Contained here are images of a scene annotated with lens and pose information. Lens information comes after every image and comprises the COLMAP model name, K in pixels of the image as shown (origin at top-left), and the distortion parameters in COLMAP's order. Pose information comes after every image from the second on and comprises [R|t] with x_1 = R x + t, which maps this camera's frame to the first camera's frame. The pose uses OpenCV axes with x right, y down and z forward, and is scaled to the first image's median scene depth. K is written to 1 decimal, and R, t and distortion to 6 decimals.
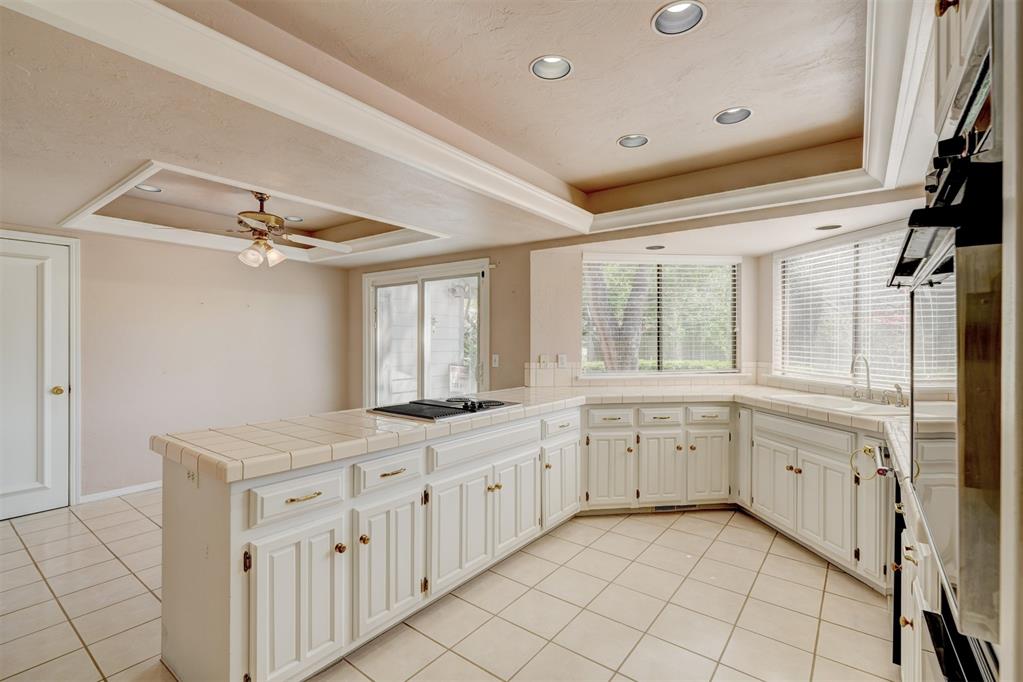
lens RADIAL K [[463.5, 0, 511.0], [0, 463.5, 341.8], [0, 0, 1]] dist [0.000380, 0.000227]
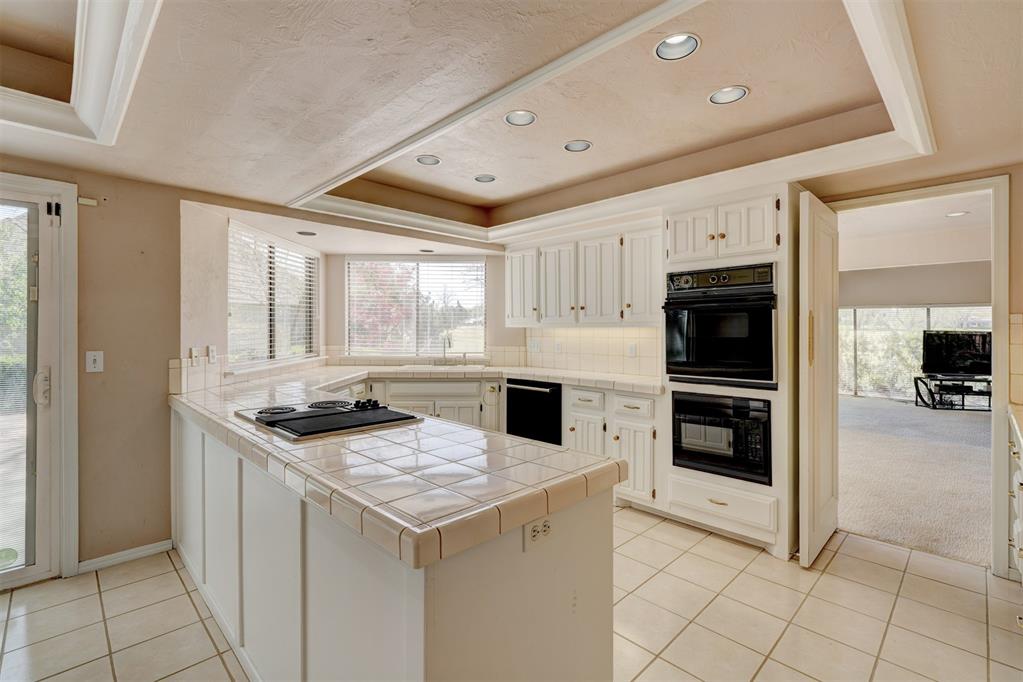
lens RADIAL K [[463.5, 0, 511.8], [0, 463.5, 324.6], [0, 0, 1]] dist [0.000380, 0.000227]
pose [[0.137480, 0.004322, 0.990495, -0.581528], [0.005270, 0.999973, -0.005094, -0.000859], [-0.990491, 0.005920, 0.137453, 0.409253]]
